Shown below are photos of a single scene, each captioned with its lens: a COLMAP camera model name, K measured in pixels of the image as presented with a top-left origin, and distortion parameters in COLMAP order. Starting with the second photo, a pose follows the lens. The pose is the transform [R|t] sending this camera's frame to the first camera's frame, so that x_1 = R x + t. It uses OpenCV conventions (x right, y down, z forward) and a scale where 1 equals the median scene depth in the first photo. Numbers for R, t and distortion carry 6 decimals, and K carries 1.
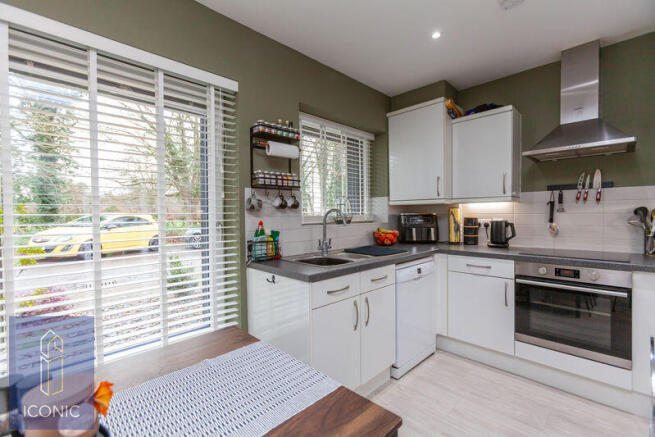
lens RADIAL K [[297.0, 0, 323.2], [0, 297.0, 218.5], [0, 0, 1]] dist [0.024708, 0.000440]
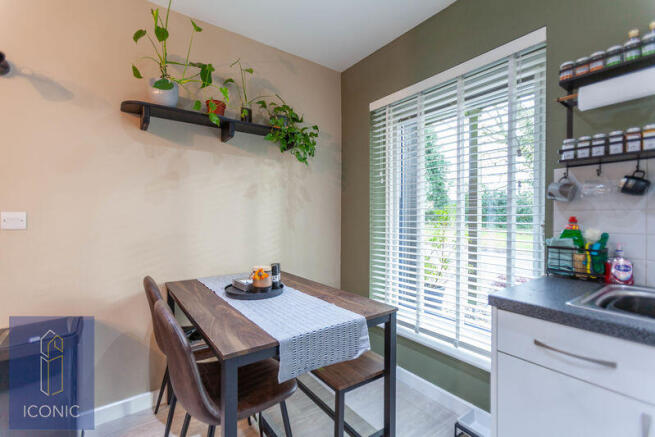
lens RADIAL K [[297.0, 0, 323.2], [0, 297.0, 218.5], [0, 0, 1]] dist [0.024708, 0.000440]
pose [[-0.139145, 0.022904, -0.990007, 0.520612], [-0.011041, 0.999634, 0.024678, 0.003254], [0.990210, 0.014365, -0.138842, 0.551773]]
